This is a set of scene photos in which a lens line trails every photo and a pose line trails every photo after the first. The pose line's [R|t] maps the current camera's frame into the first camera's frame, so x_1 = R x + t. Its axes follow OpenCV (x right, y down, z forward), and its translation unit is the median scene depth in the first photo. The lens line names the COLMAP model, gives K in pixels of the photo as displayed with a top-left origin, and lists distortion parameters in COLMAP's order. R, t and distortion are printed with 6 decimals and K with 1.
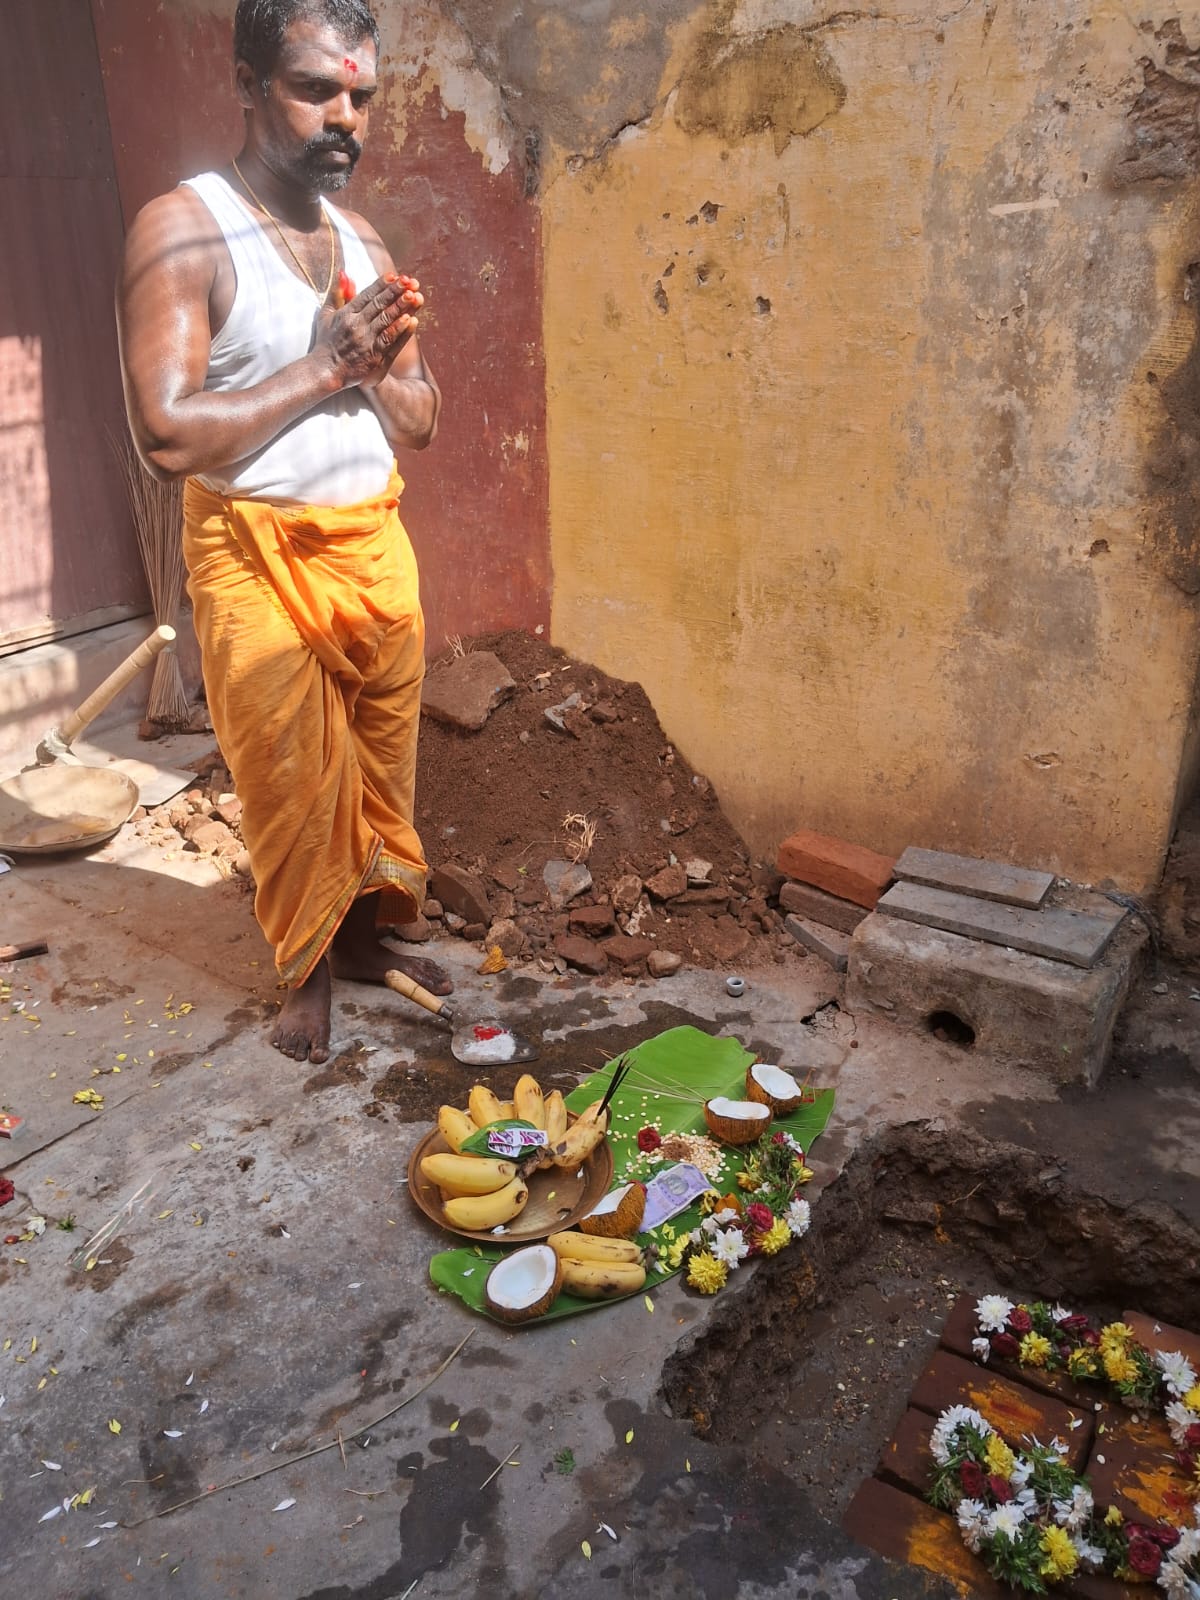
lens RADIAL K [[1221.0, 0, 600.0], [0, 1221.0, 800.0], [0, 0, 1]] dist [0.081285, -0.171311]
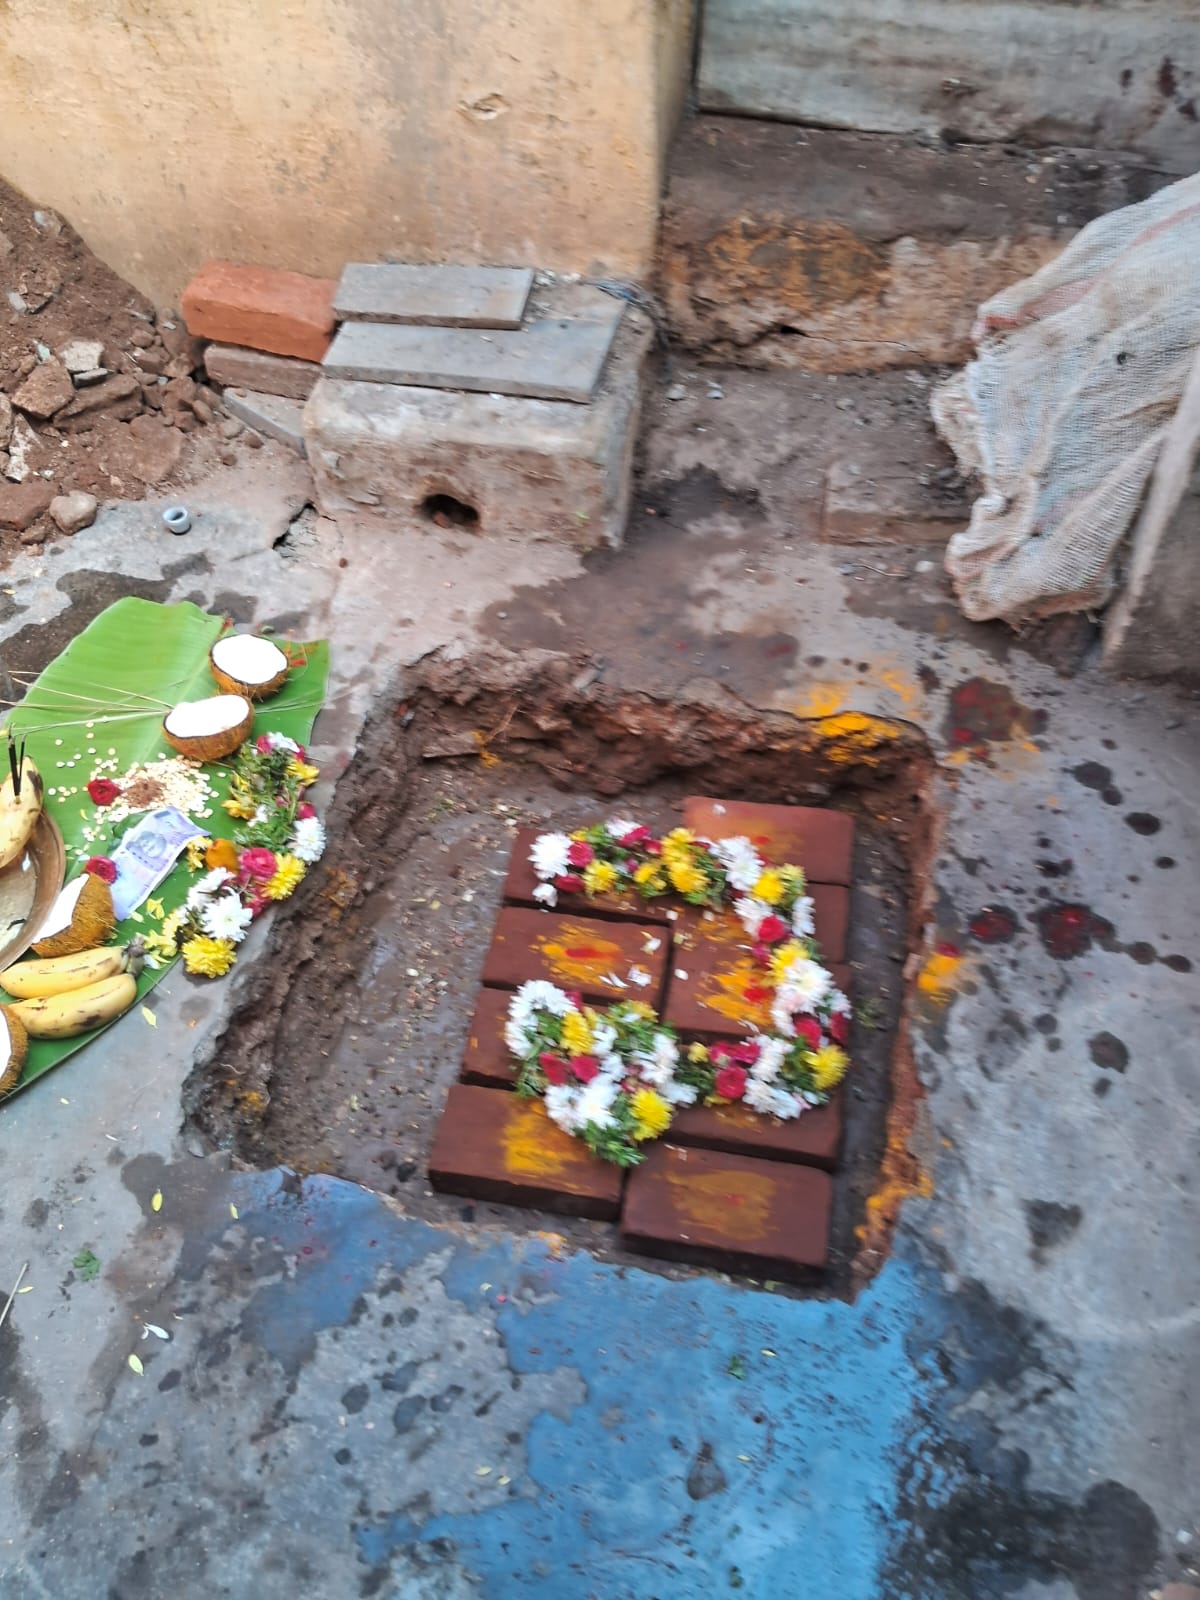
lens RADIAL K [[1221.0, 0, 600.0], [0, 1221.0, 800.0], [0, 0, 1]] dist [0.081285, -0.171311]
pose [[0.917531, -0.331912, 0.219025, 0.148307], [0.177594, 0.834810, 0.521107, -0.063756], [-0.355806, -0.439234, 0.824910, 0.237550]]
